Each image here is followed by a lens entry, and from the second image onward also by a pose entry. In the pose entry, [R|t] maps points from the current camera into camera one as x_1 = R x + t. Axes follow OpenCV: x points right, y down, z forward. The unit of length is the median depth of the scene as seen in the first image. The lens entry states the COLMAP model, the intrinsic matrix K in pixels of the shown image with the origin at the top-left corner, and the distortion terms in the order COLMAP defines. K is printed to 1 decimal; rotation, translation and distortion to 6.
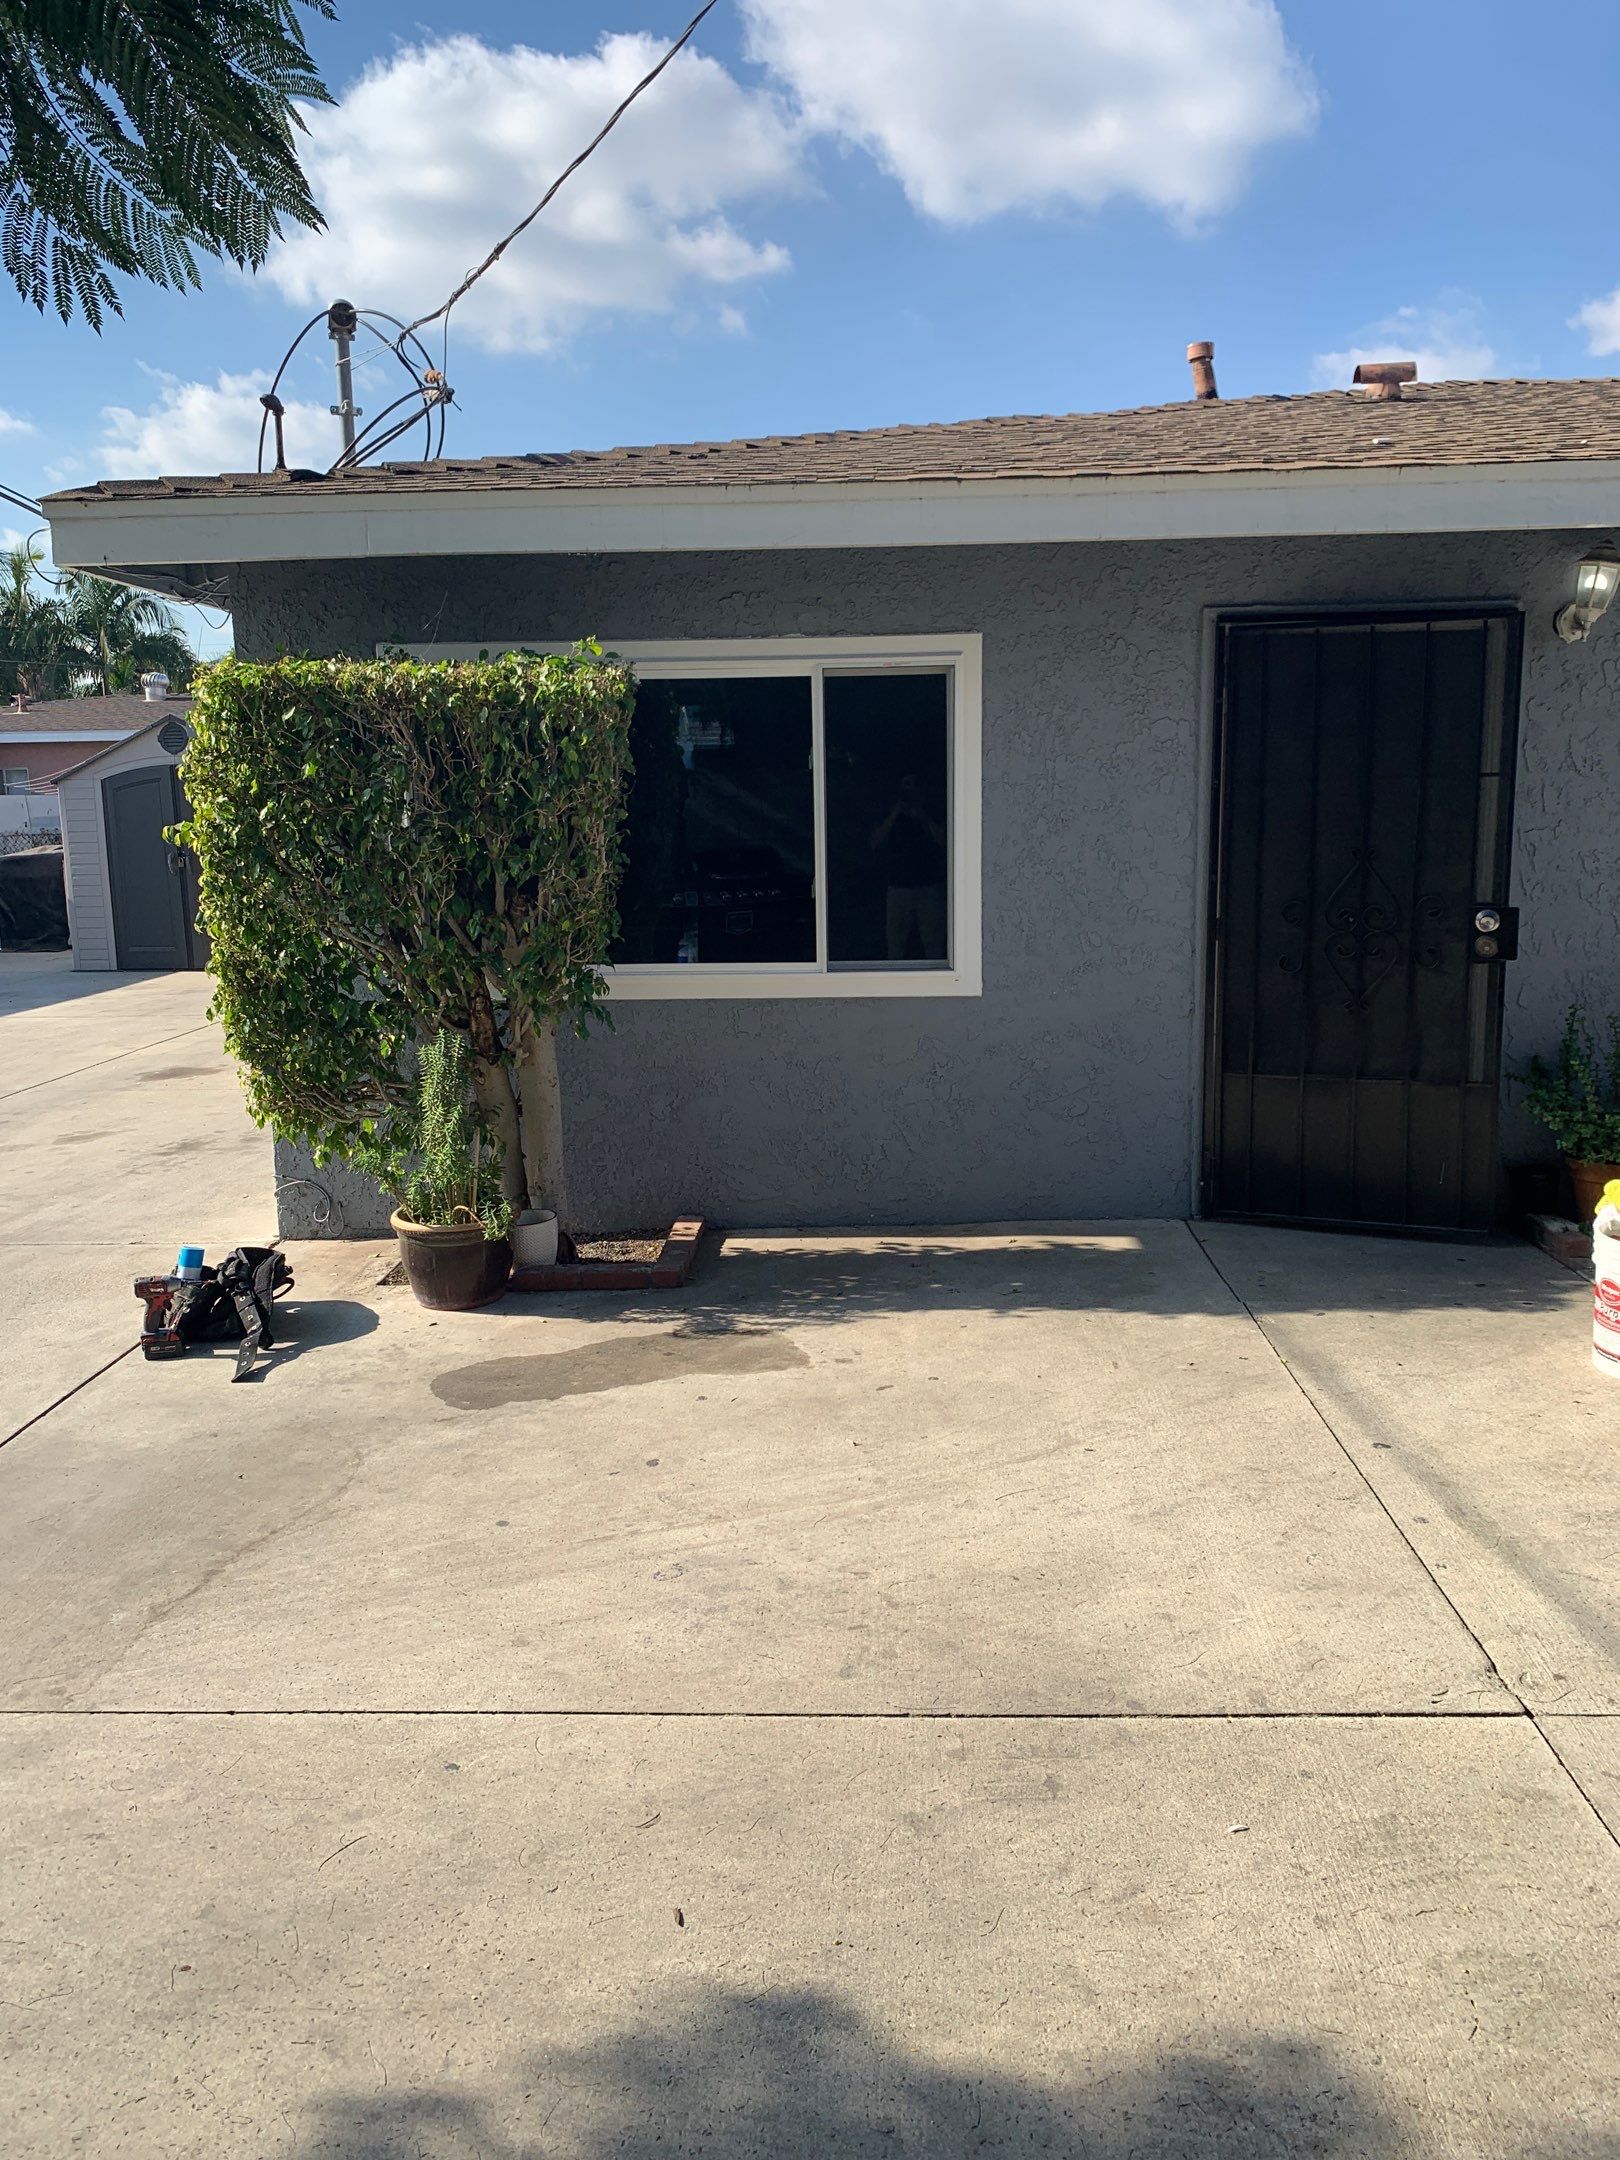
lens RADIAL K [[1674.4, 0, 810.9], [0, 1674.4, 1107.0], [0, 0, 1]] dist [0.007566, -0.009483]
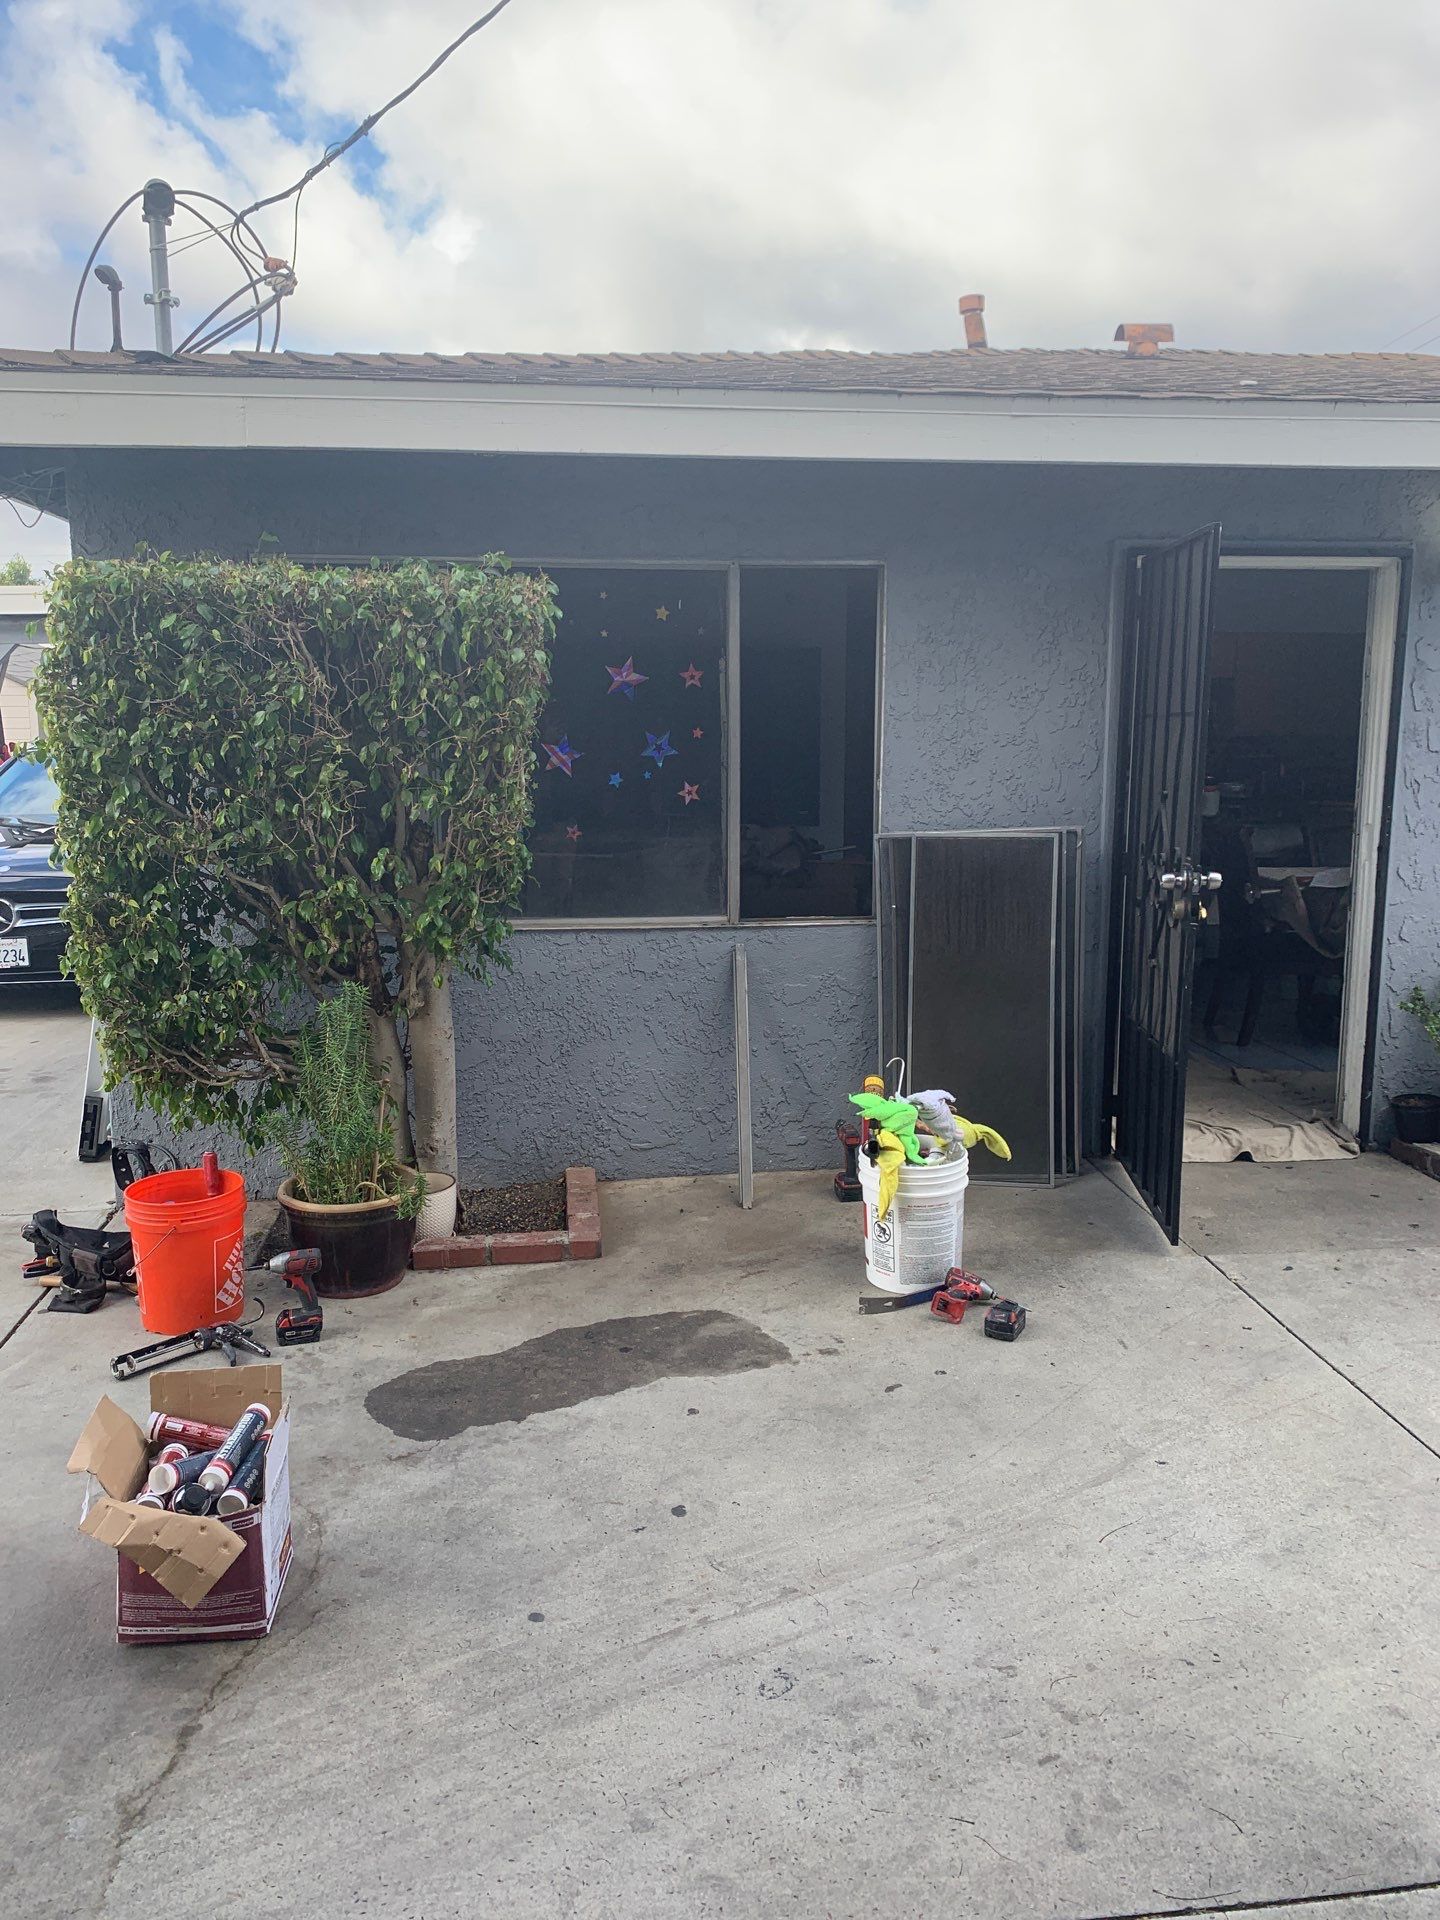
lens RADIAL K [[1572.3, 0, 783.7], [0, 1572.3, 984.6], [0, 0, 1]] dist [-0.046936, 0.087370]
pose [[0.987841, -0.010649, 0.155101, -0.144000], [0.012685, 0.999846, -0.012141, -0.039042], [-0.154948, 0.013961, 0.987824, 0.180730]]
